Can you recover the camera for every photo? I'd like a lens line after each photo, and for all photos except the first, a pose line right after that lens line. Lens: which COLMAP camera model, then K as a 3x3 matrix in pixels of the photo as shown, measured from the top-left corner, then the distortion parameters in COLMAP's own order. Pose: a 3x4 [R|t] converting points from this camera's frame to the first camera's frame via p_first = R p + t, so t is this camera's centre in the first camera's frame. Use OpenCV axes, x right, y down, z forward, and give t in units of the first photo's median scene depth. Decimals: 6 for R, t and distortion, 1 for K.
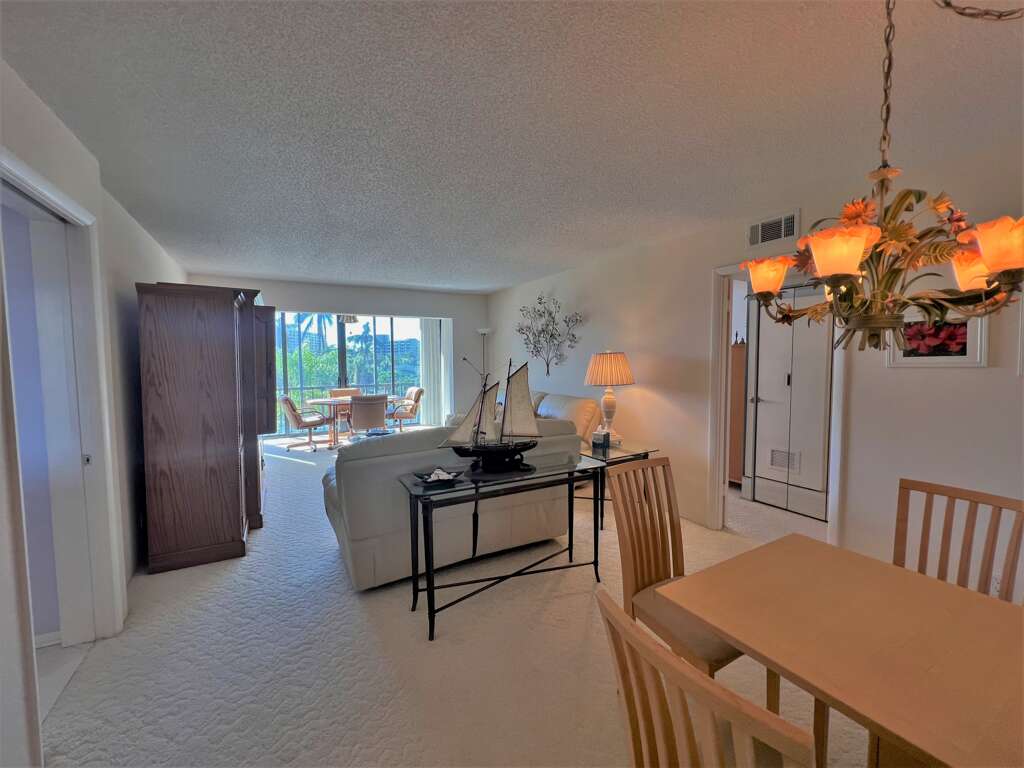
lens RADIAL K [[410.1, 0, 508.8], [0, 410.1, 380.4], [0, 0, 1]] dist [-0.002776, 0.000534]
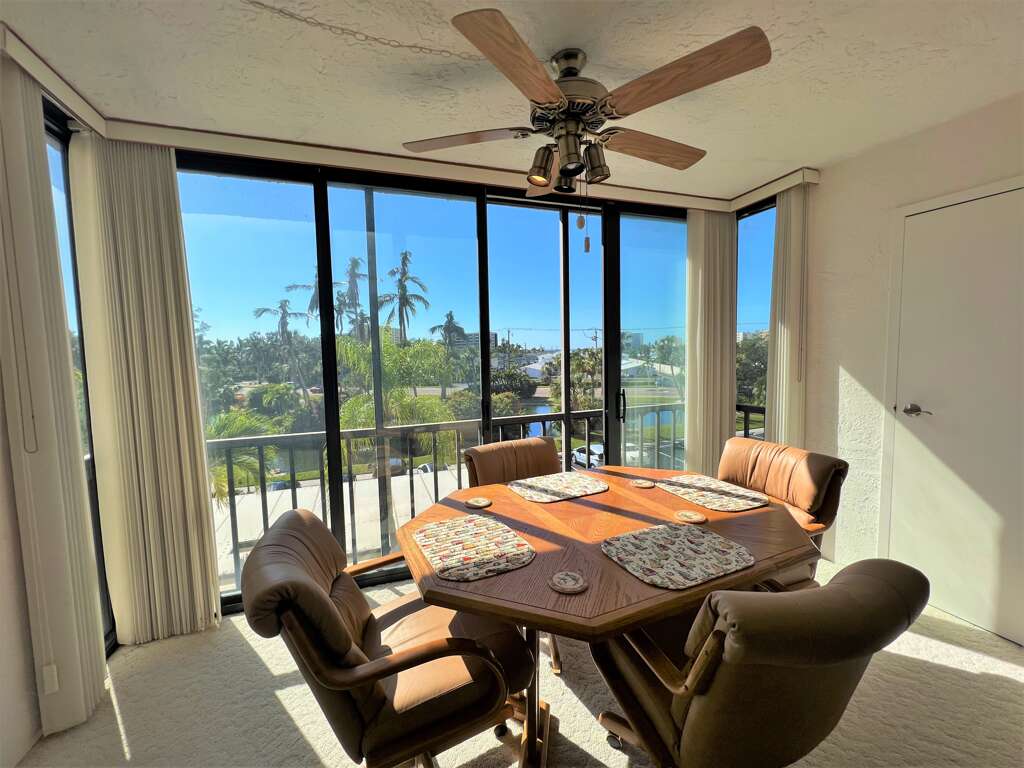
lens RADIAL K [[410.1, 0, 508.8], [0, 410.1, 380.4], [0, 0, 1]] dist [-0.002776, 0.000534]
pose [[0.985191, -0.000594, -0.171459, -0.930630], [0.003800, 0.999824, 0.018371, -0.082723], [0.171418, -0.018751, 0.985020, 1.864550]]
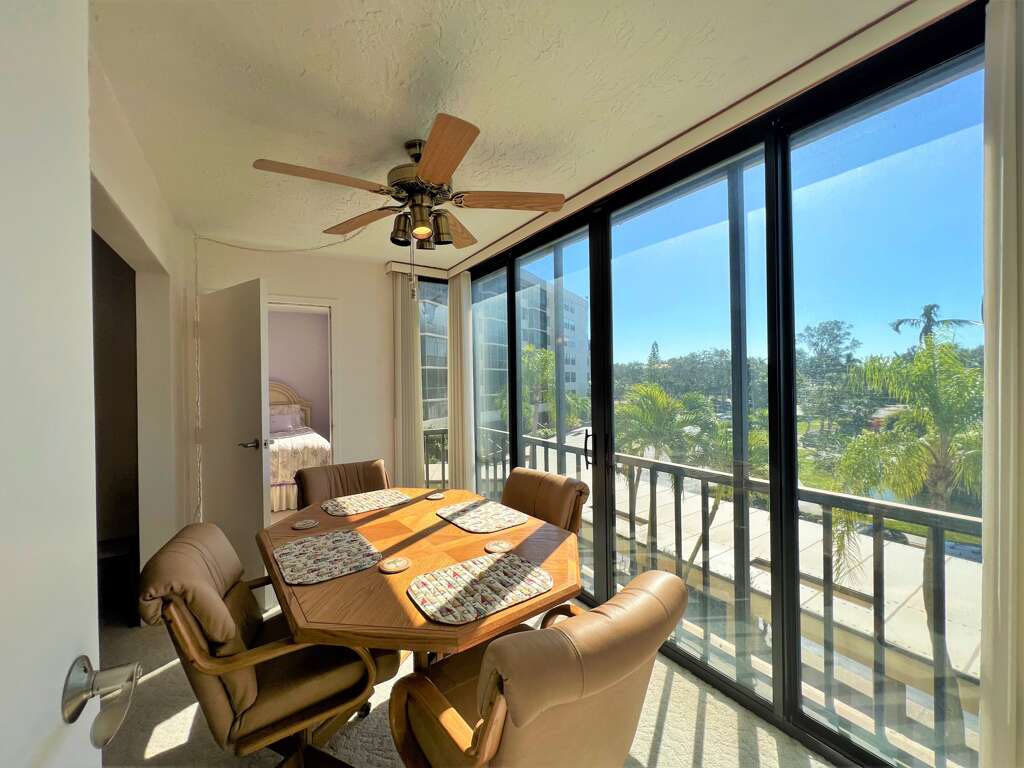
lens RADIAL K [[410.1, 0, 508.8], [0, 410.1, 380.4], [0, 0, 1]] dist [-0.002776, 0.000534]
pose [[0.045435, 0.005947, -0.998950, -0.277118], [-0.041402, 0.999134, 0.004065, -0.126673], [0.998109, 0.041174, 0.045642, 2.543655]]
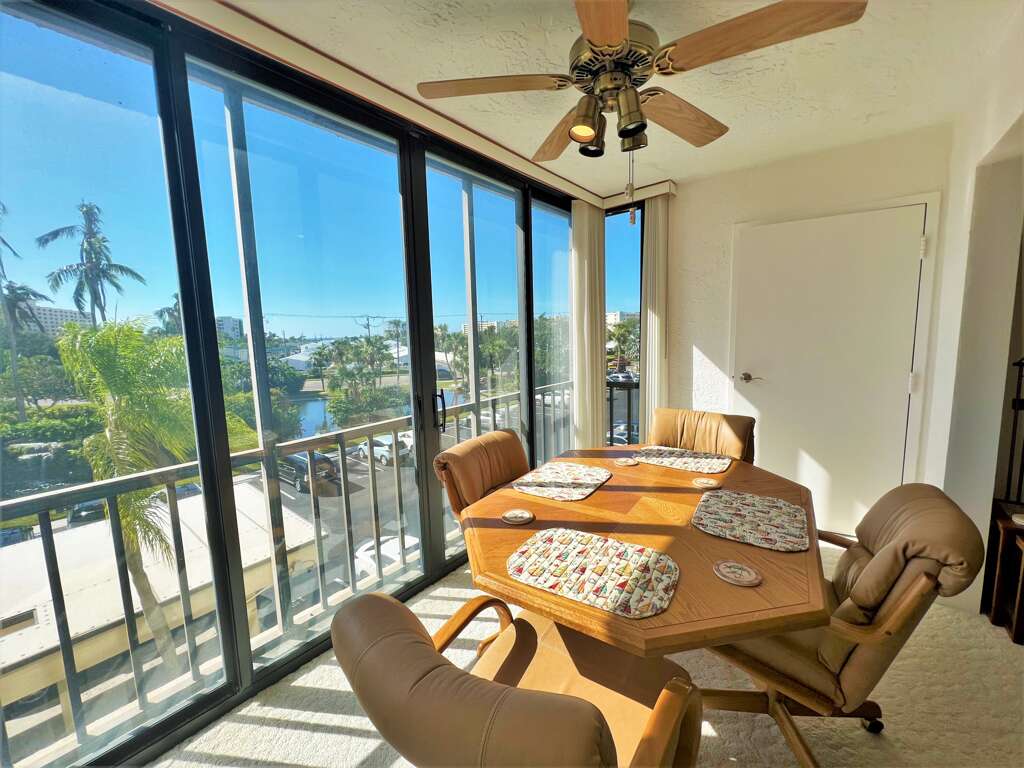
lens RADIAL K [[410.1, 0, 508.8], [0, 410.1, 380.4], [0, 0, 1]] dist [-0.002776, 0.000534]
pose [[0.930697, -0.061061, 0.360658, -1.258048], [0.042154, 0.997304, 0.060068, -0.087195], [-0.363353, -0.040702, 0.930762, 1.995655]]
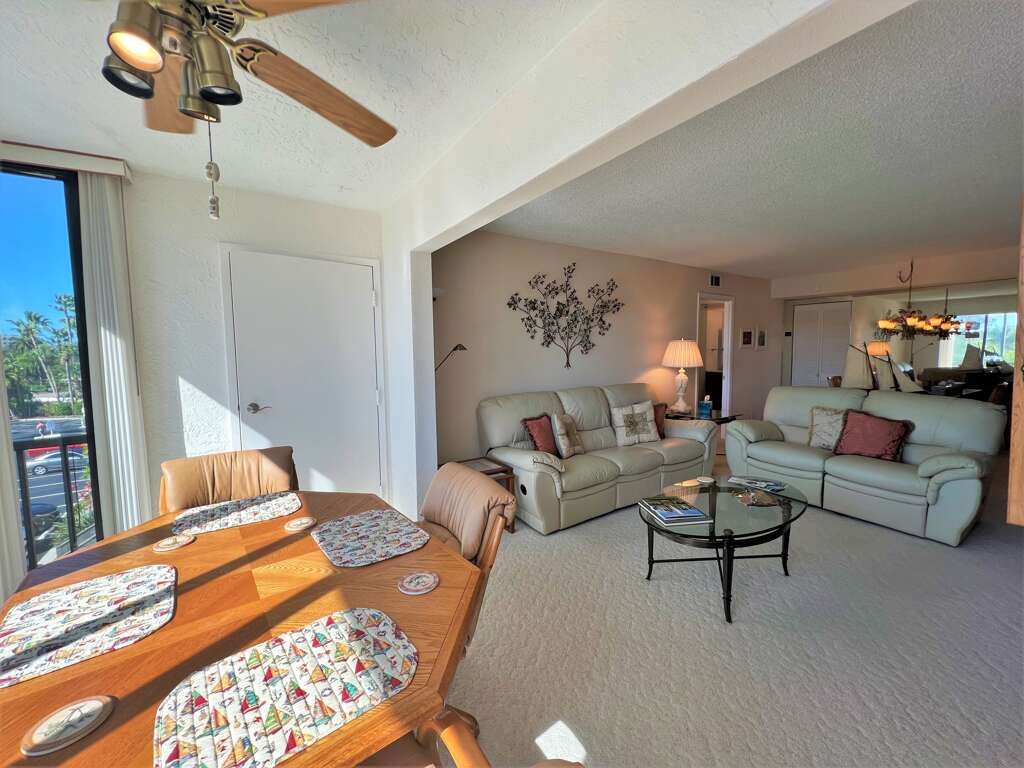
lens RADIAL K [[410.1, 0, 508.8], [0, 410.1, 380.4], [0, 0, 1]] dist [-0.002776, 0.000534]
pose [[-0.061349, -0.067211, 0.995851, -1.329125], [0.070605, 0.994939, 0.071499, -0.098840], [-0.995616, 0.074698, -0.056293, 2.179839]]
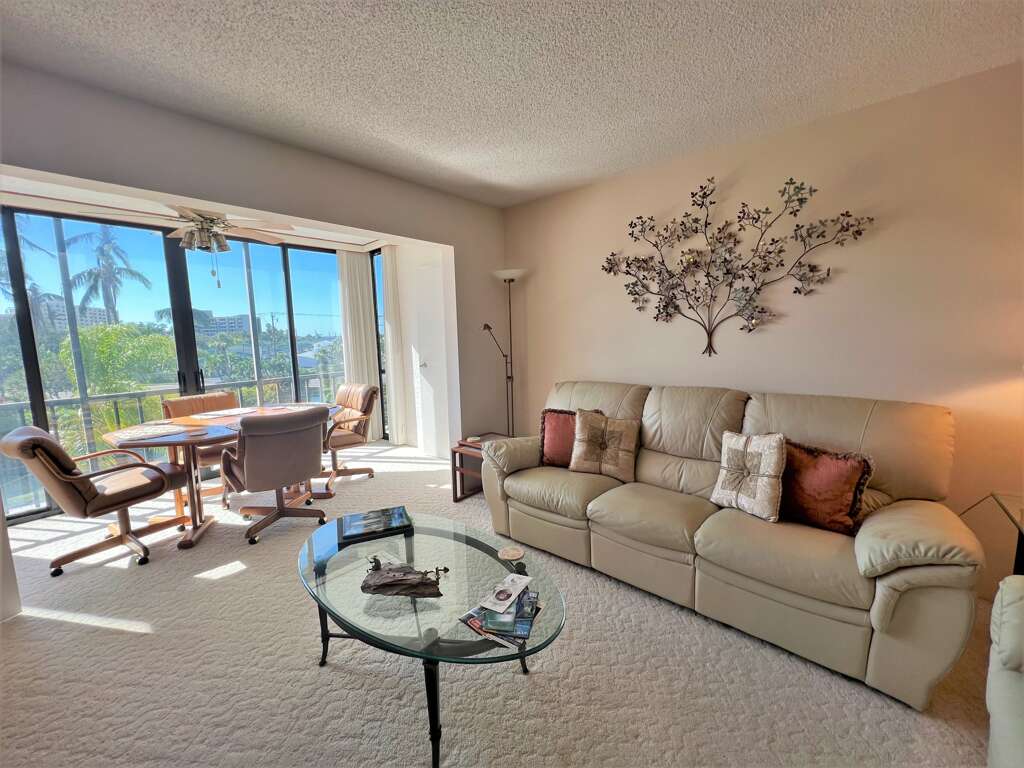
lens RADIAL K [[410.1, 0, 508.8], [0, 410.1, 380.4], [0, 0, 1]] dist [-0.002776, 0.000534]
pose [[0.942553, -0.055393, 0.329431, -0.569454], [0.036946, 0.997392, 0.061998, -0.036857], [-0.332007, -0.046265, 0.942142, 1.134364]]
